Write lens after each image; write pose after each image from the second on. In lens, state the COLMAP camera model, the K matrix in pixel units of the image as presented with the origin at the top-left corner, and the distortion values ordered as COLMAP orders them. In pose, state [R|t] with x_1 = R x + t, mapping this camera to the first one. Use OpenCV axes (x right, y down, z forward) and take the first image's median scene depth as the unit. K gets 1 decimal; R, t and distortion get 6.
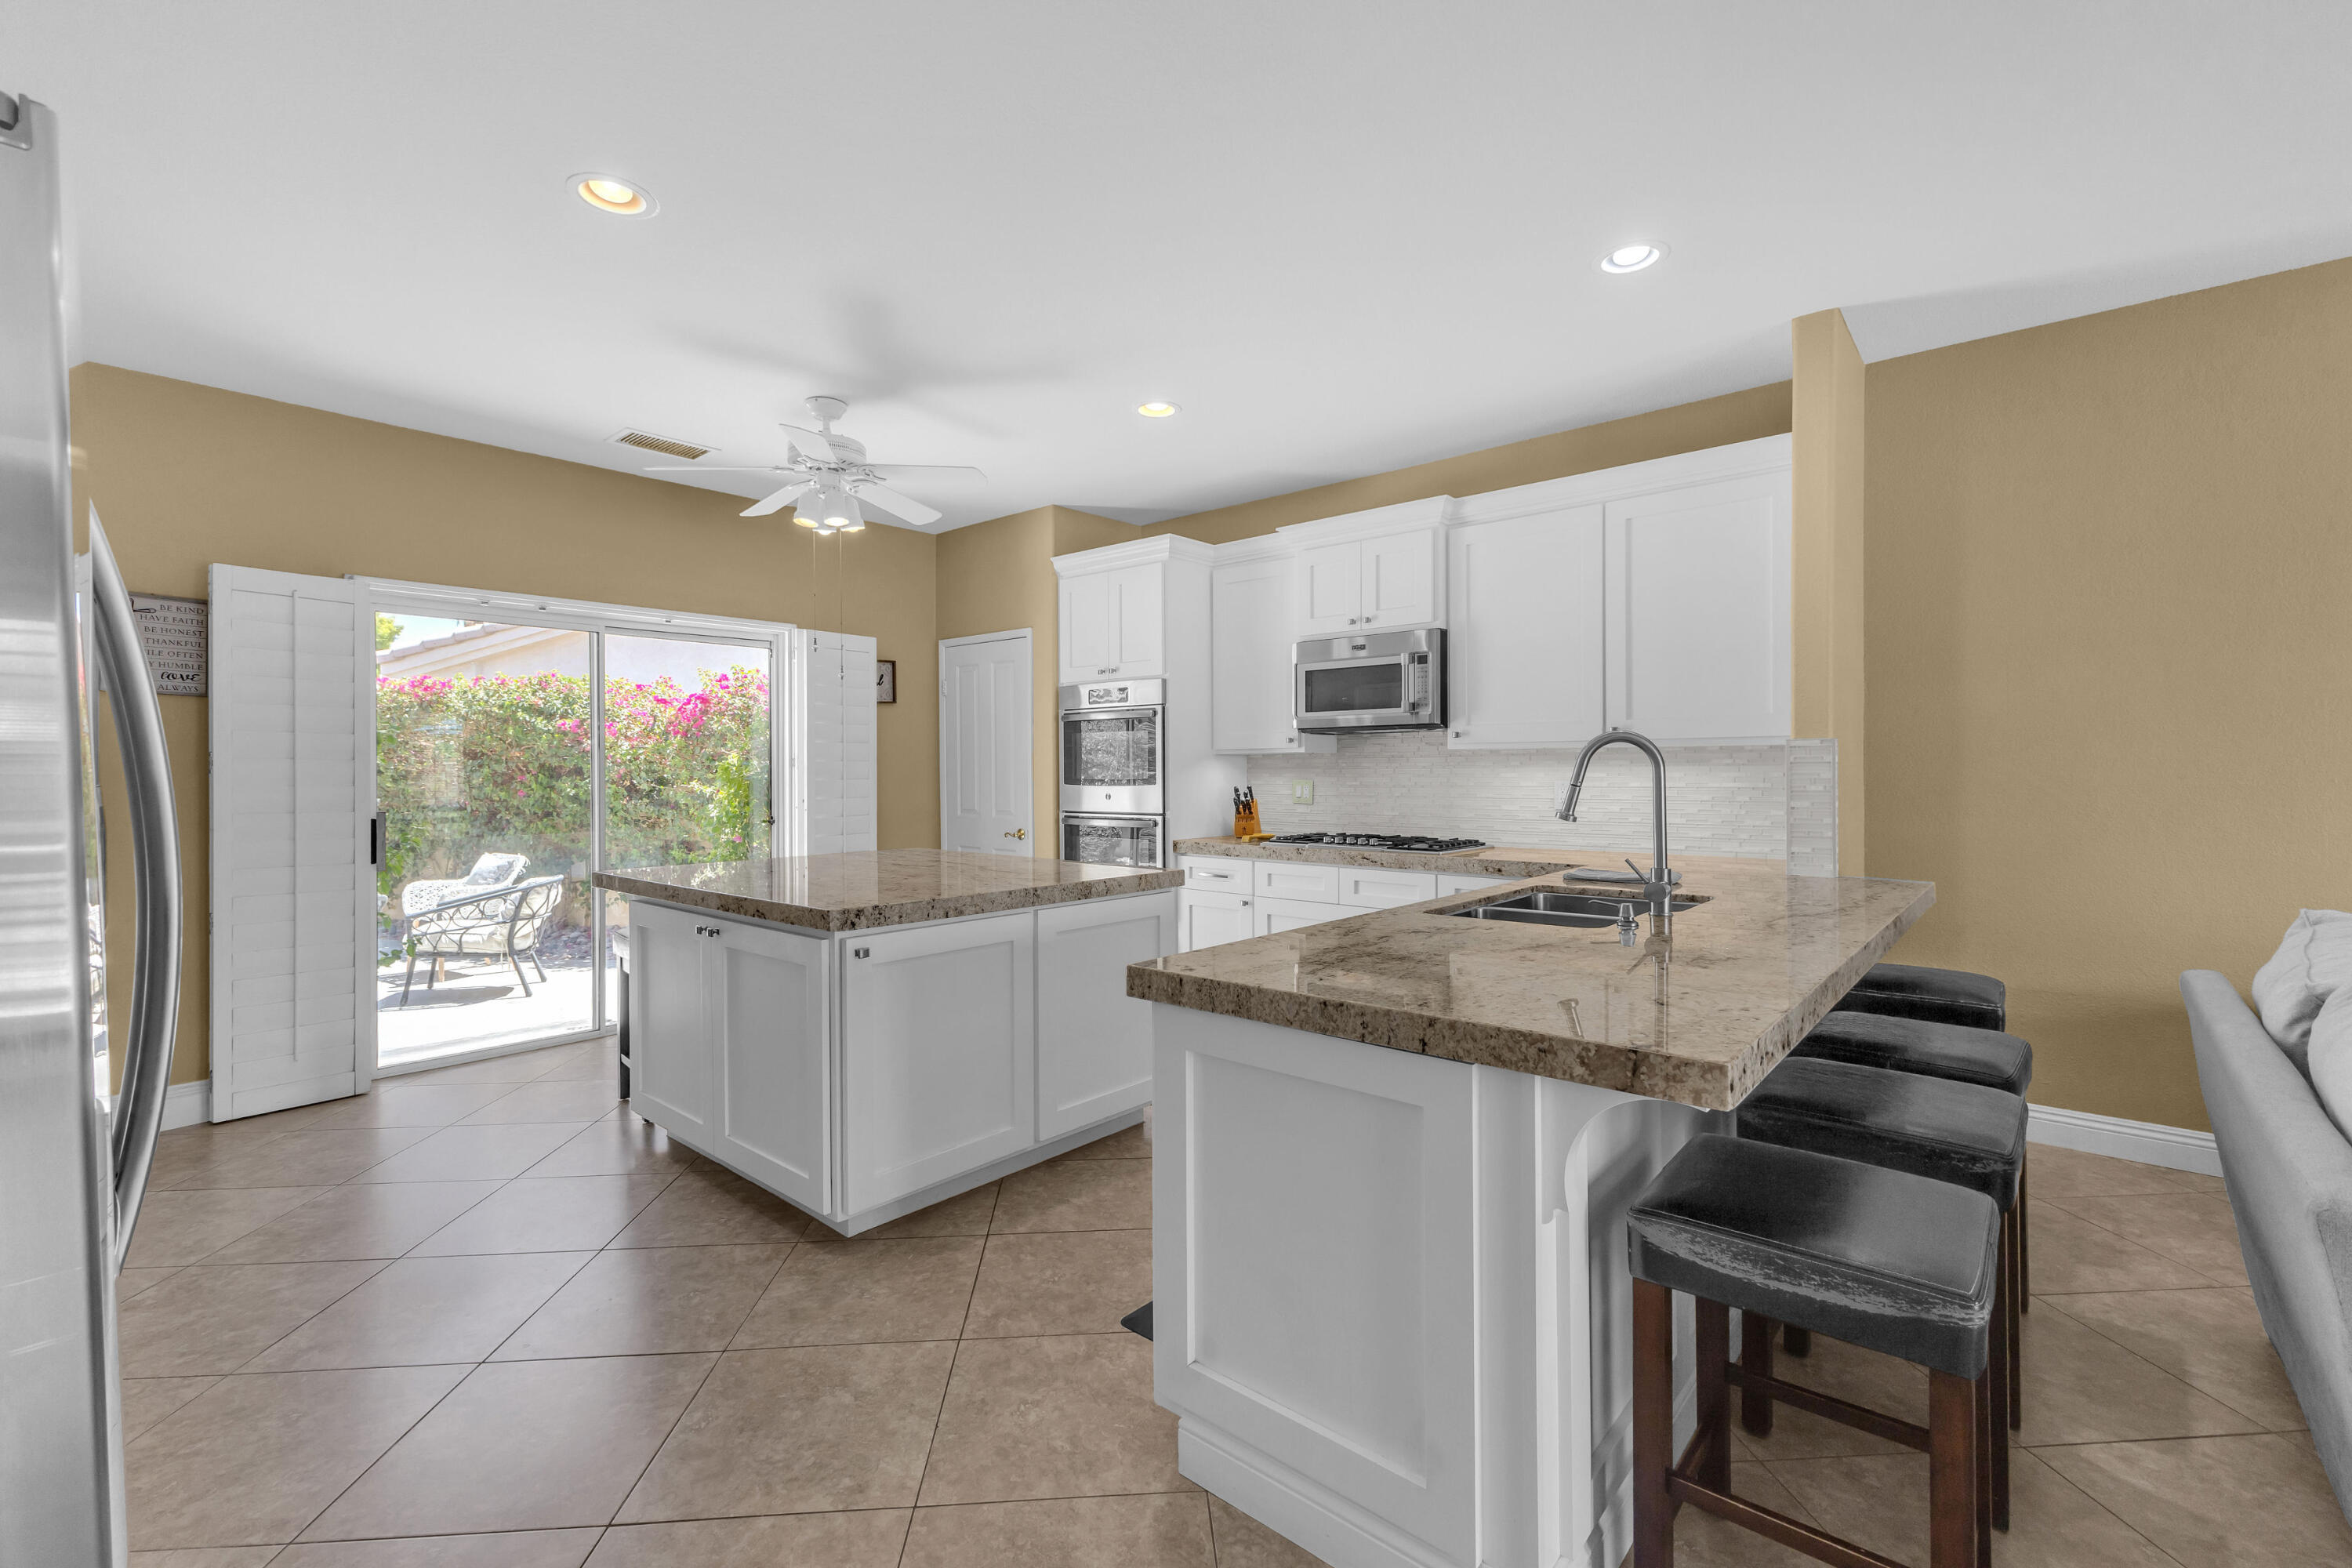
lens RADIAL K [[1012.7, 0, 1183.3], [0, 1012.7, 782.9], [0, 0, 1]] dist [0.004442, -0.000529]
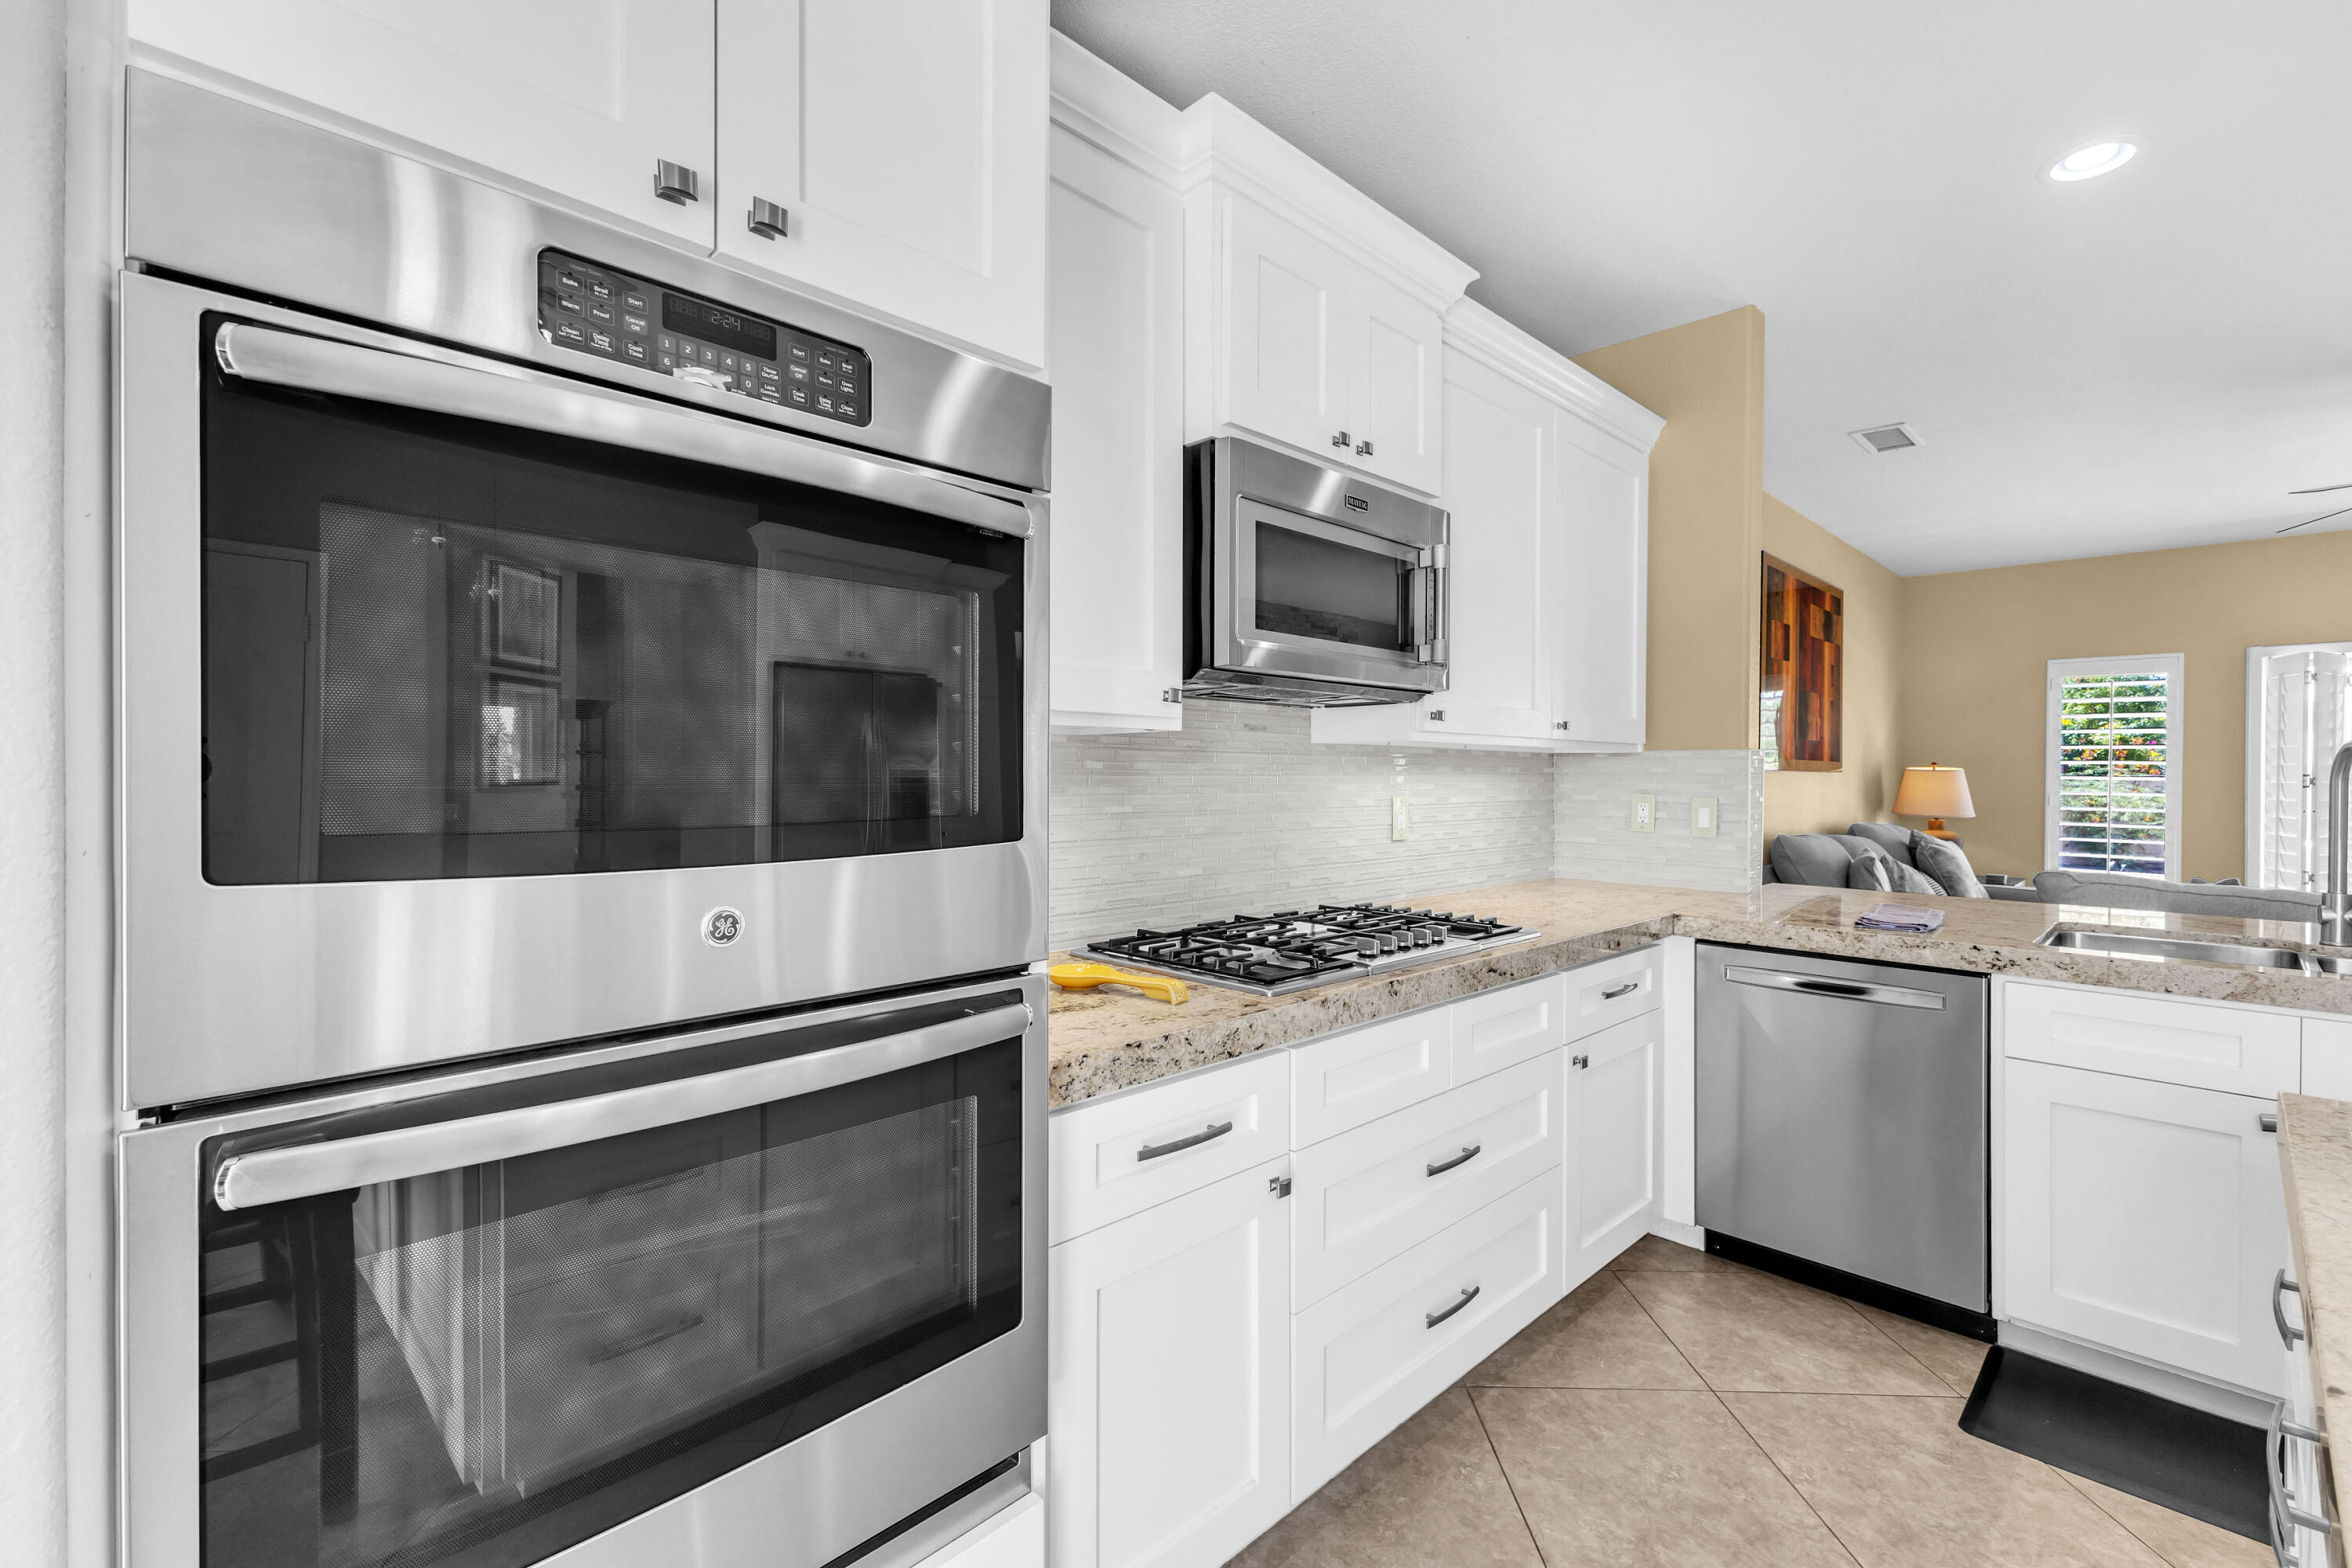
lens RADIAL K [[1009.7, 0, 1178.7], [0, 1009.7, 780.8], [0, 0, 1]] dist [0.007589, -0.002976]
pose [[0.088566, -0.000165, 0.996070, -0.283725], [0.007837, 0.999969, -0.000531, -0.012636], [-0.996039, 0.007854, 0.088564, 1.074771]]
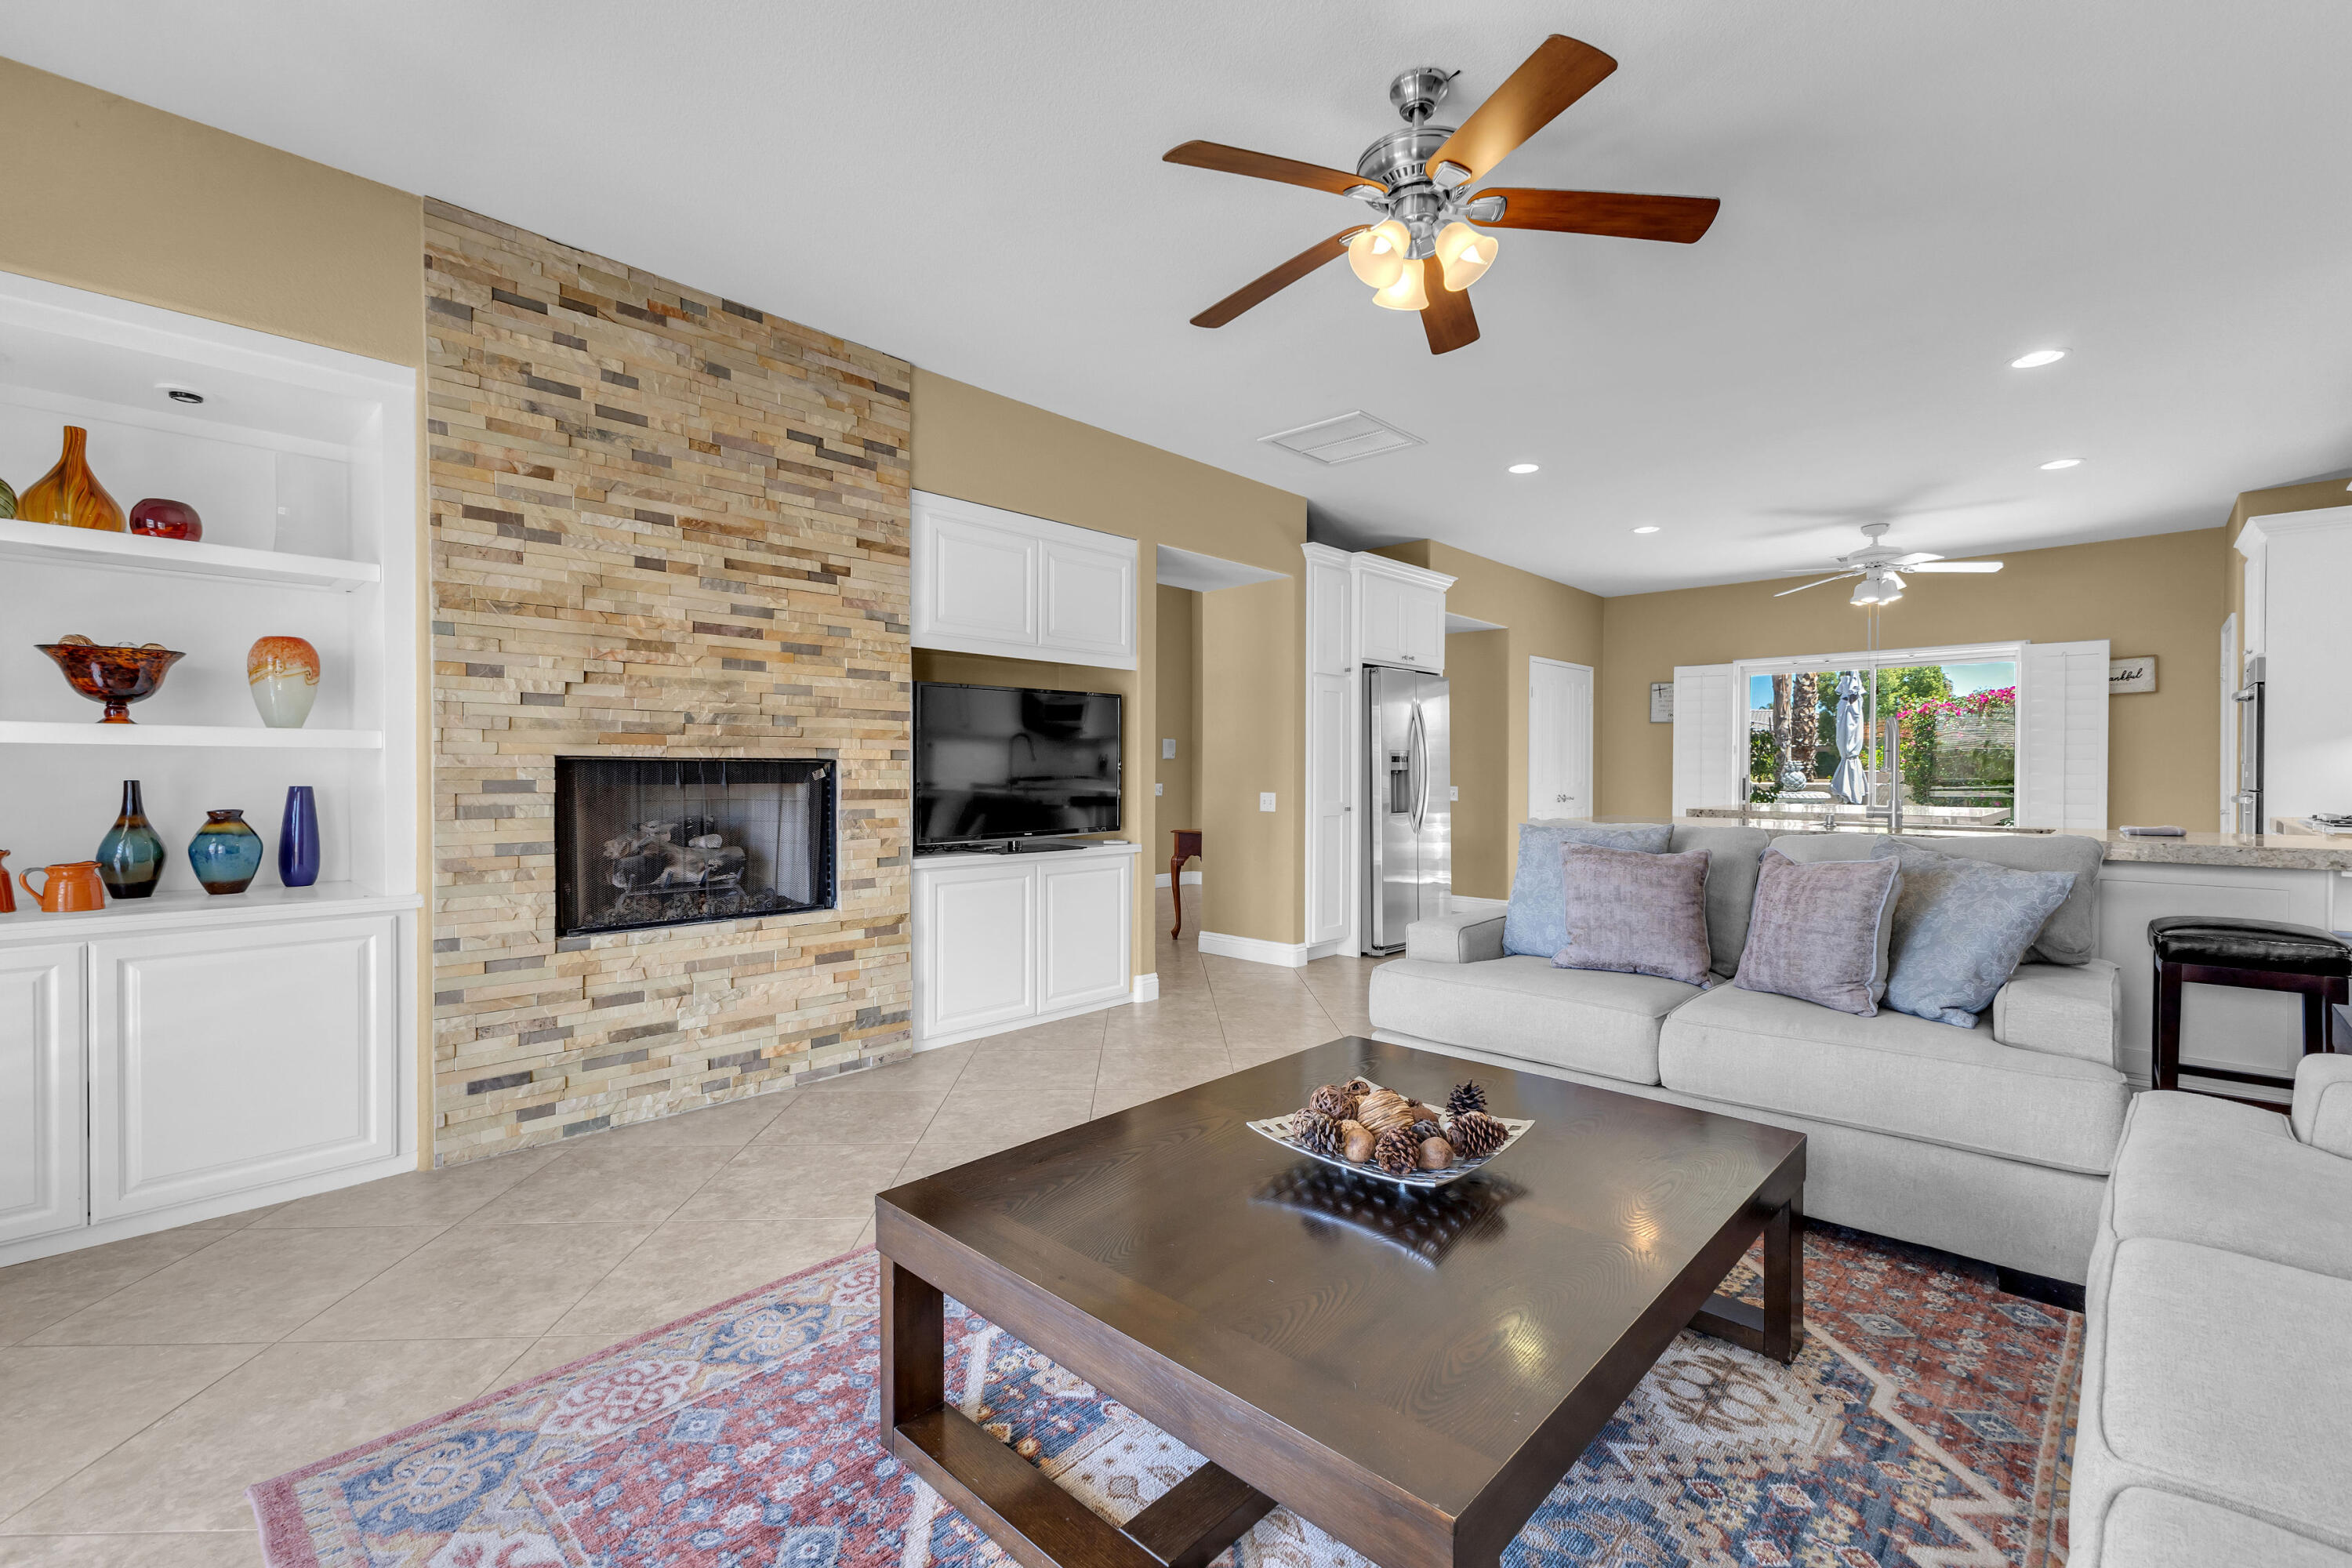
lens RADIAL K [[1009.7, 0, 1178.1], [0, 1009.7, 774.4], [0, 0, 1]] dist [0.007589, -0.002976]
pose [[-0.037381, 0.008537, -0.999265, 1.178497], [-0.015905, 0.999832, 0.009137, 0.024222], [0.999175, 0.016235, -0.037239, -0.050191]]
